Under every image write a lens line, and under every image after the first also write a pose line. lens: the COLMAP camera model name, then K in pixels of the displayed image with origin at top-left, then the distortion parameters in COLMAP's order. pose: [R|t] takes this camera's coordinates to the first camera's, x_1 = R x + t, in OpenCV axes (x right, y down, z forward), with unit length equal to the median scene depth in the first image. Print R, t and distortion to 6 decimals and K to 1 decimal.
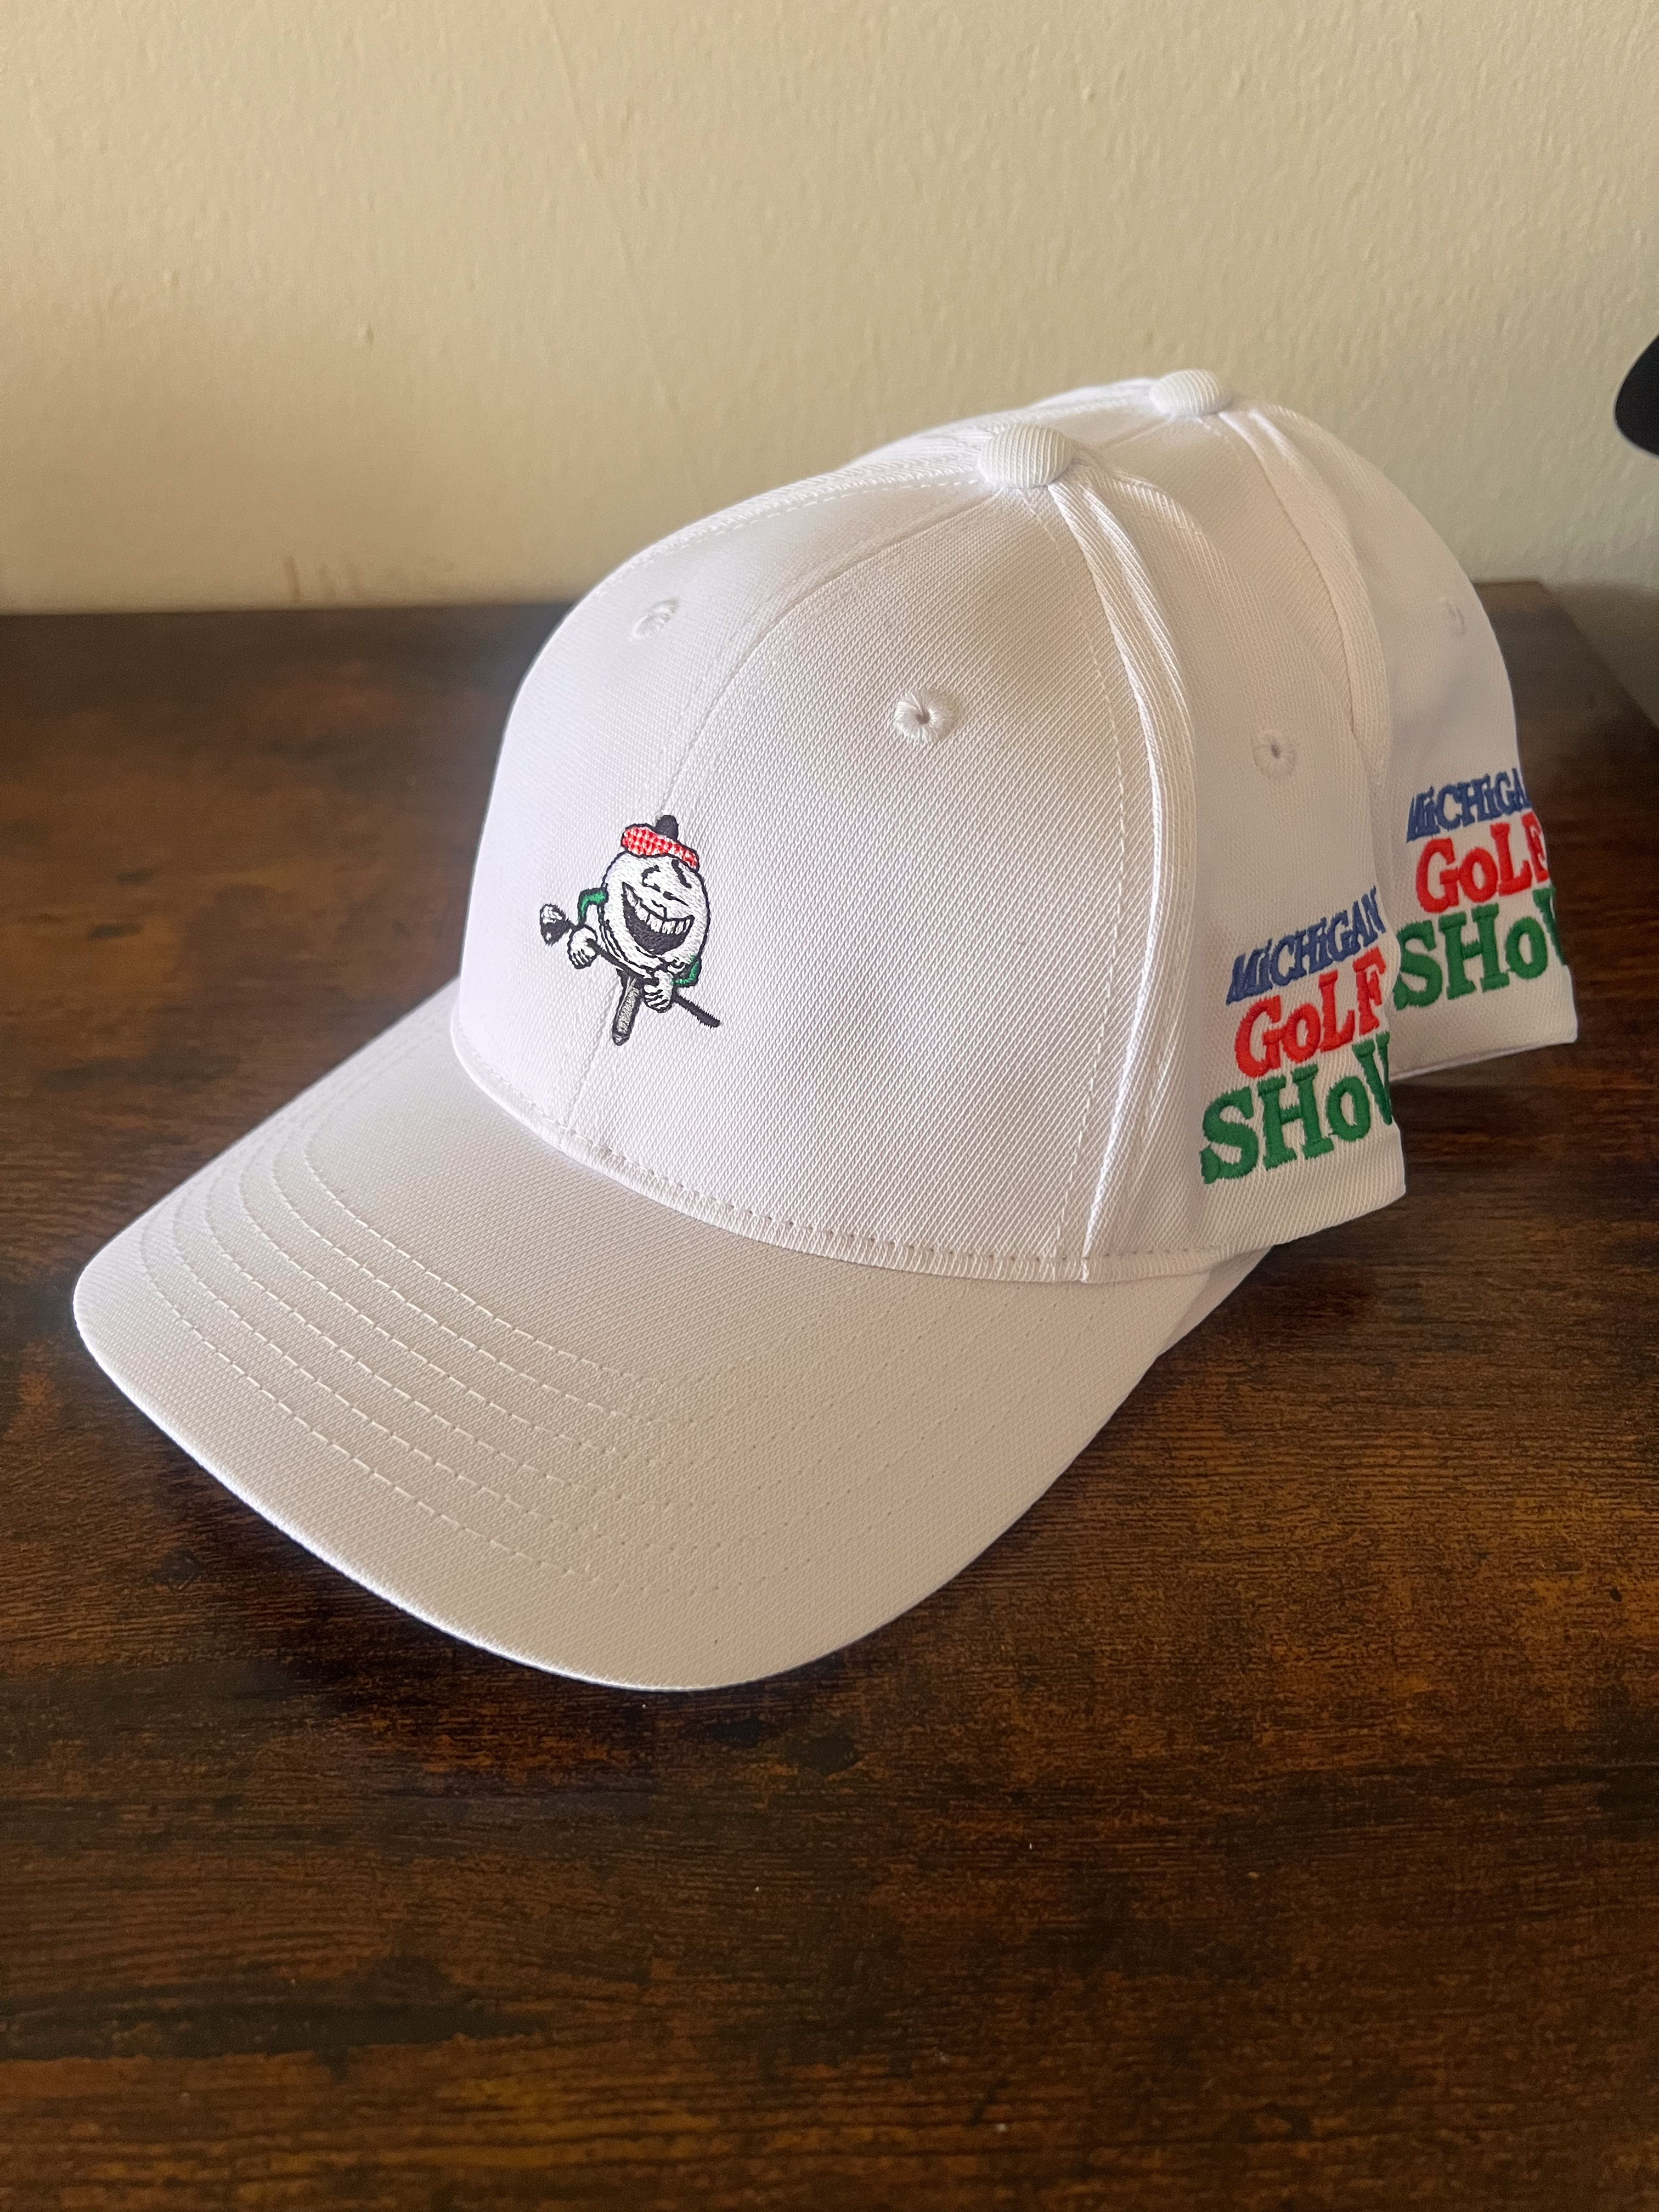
lens RADIAL K [[1675.4, 0, 825.7], [0, 1675.4, 1107.4], [0, 0, 1]] dist [0.033664, -0.037902]
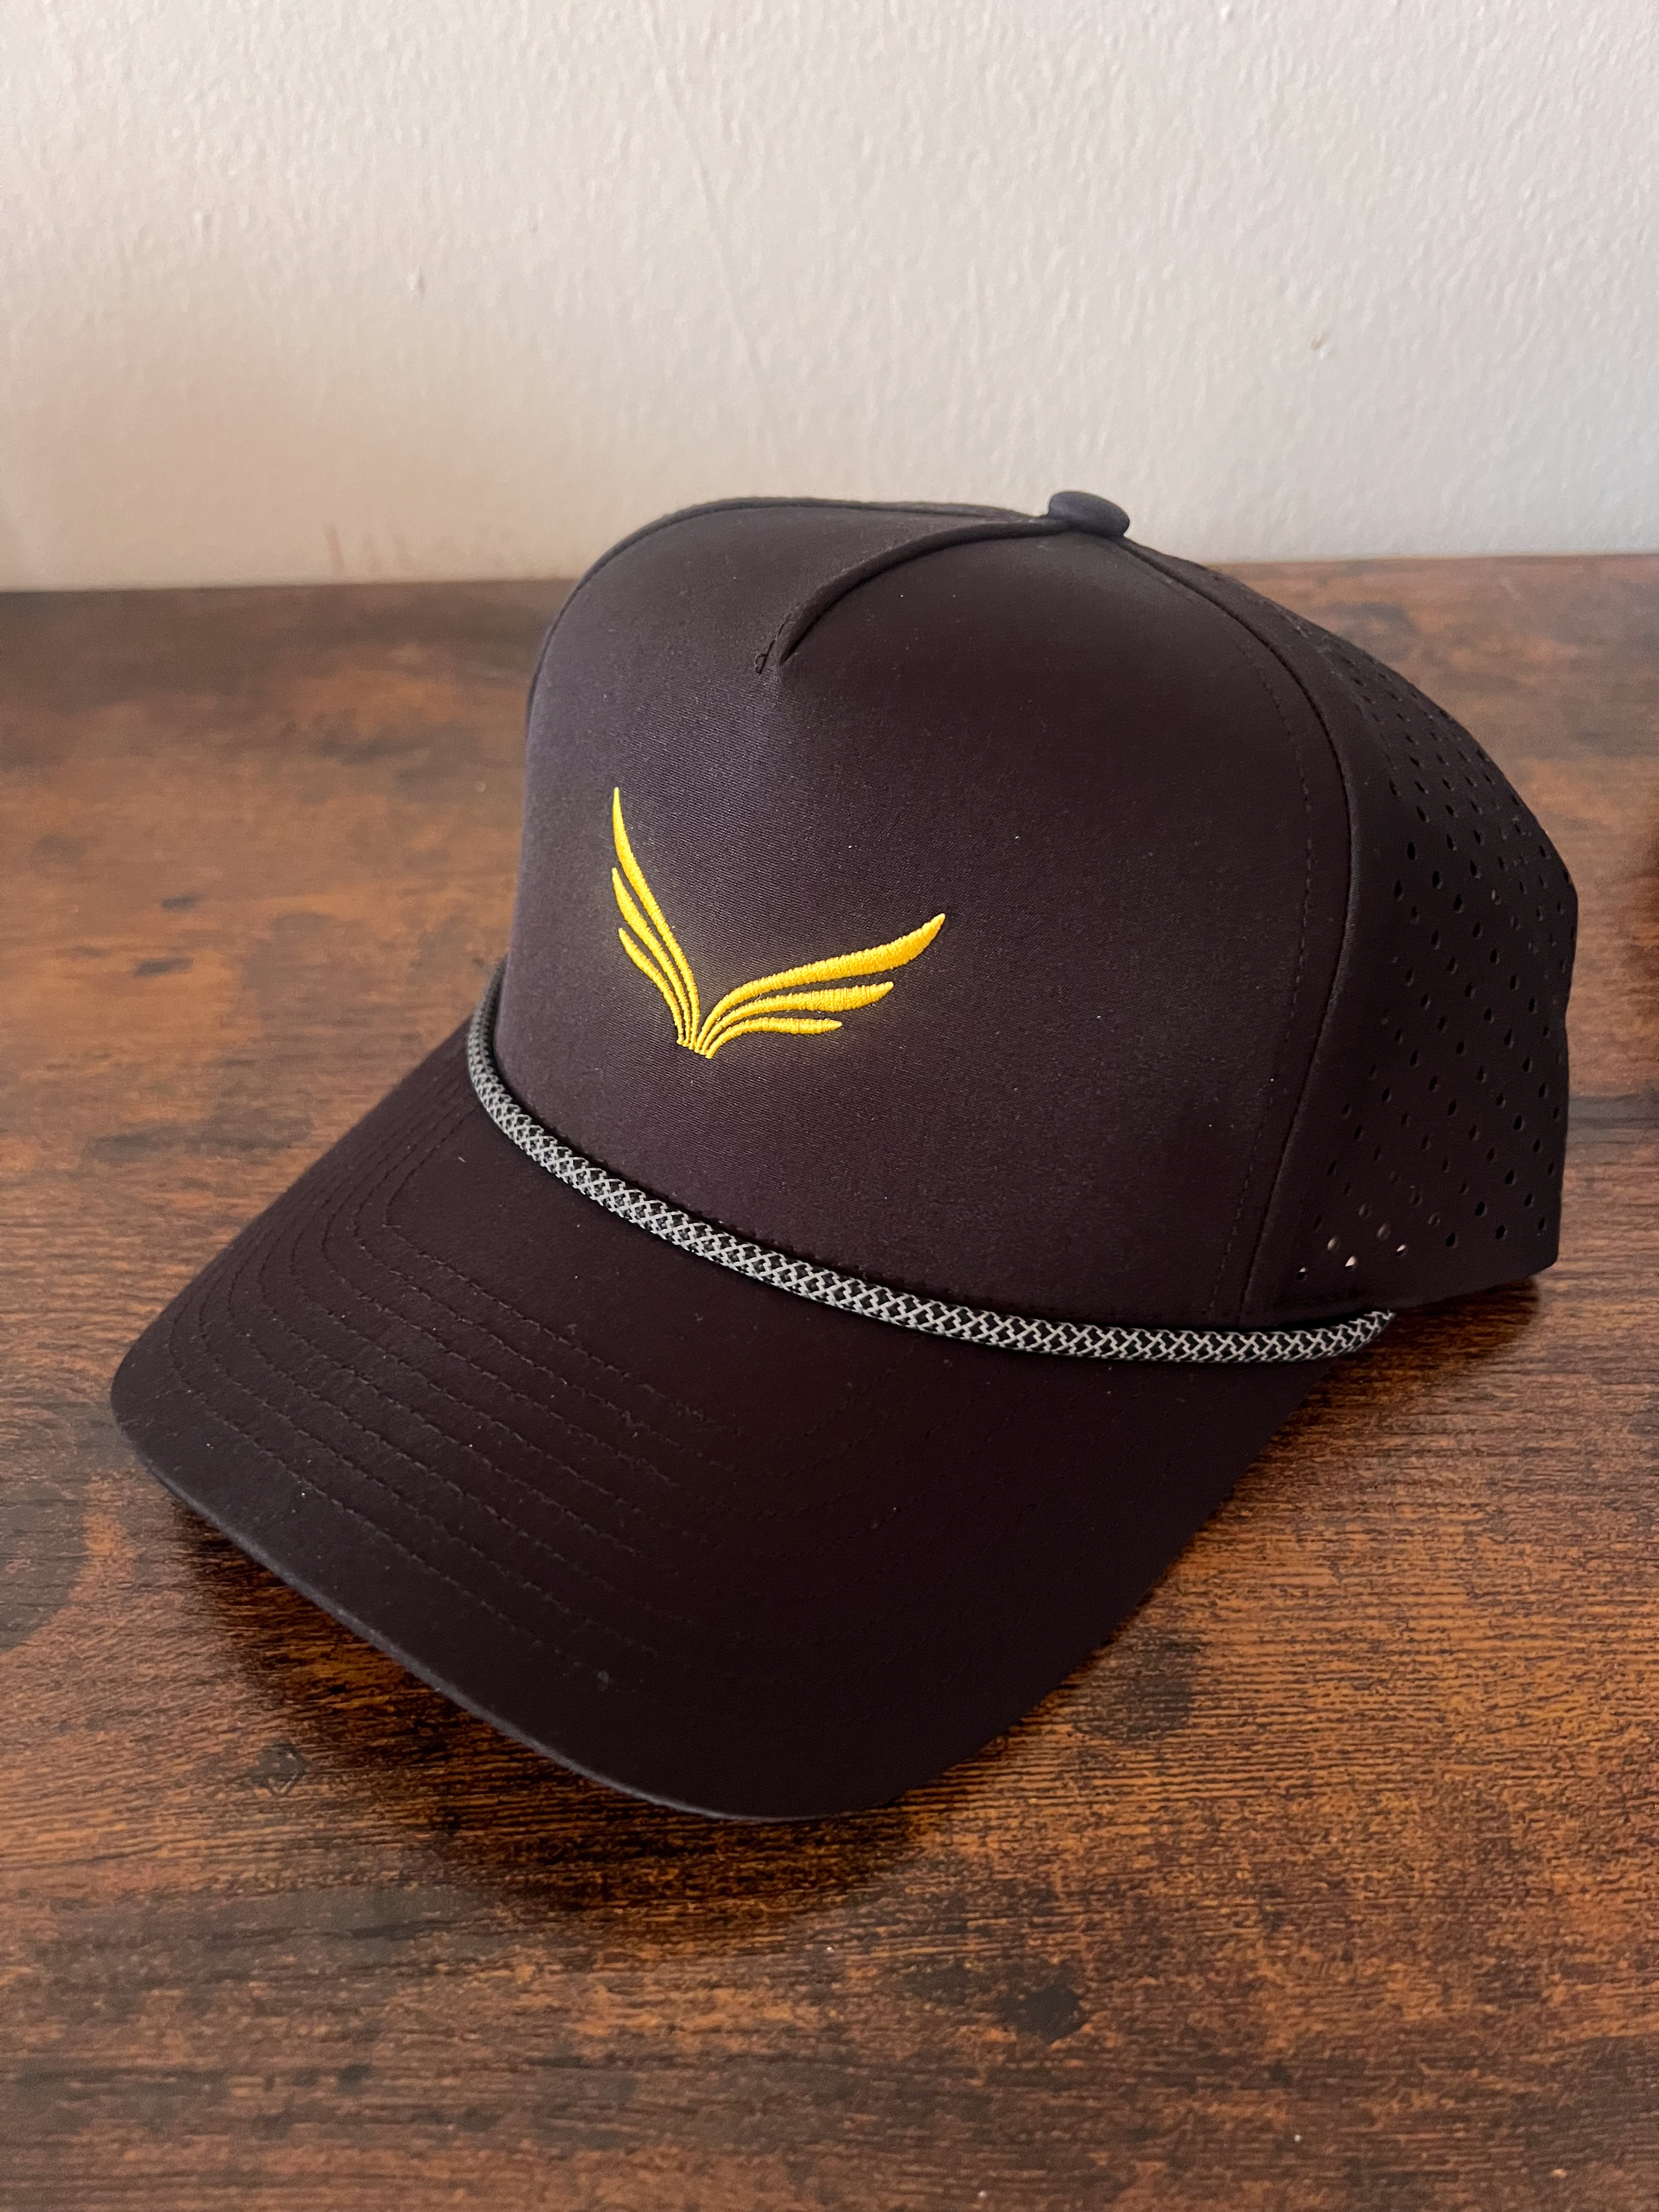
lens RADIAL K [[1675.4, 0, 831.5], [0, 1675.4, 1092.6], [0, 0, 1]] dist [0.033664, -0.037902]
pose [[0.999990, -0.002583, 0.003602, -0.096097], [0.002433, 0.999163, 0.040845, -0.105527], [-0.003705, -0.040835, 0.999159, 0.134252]]
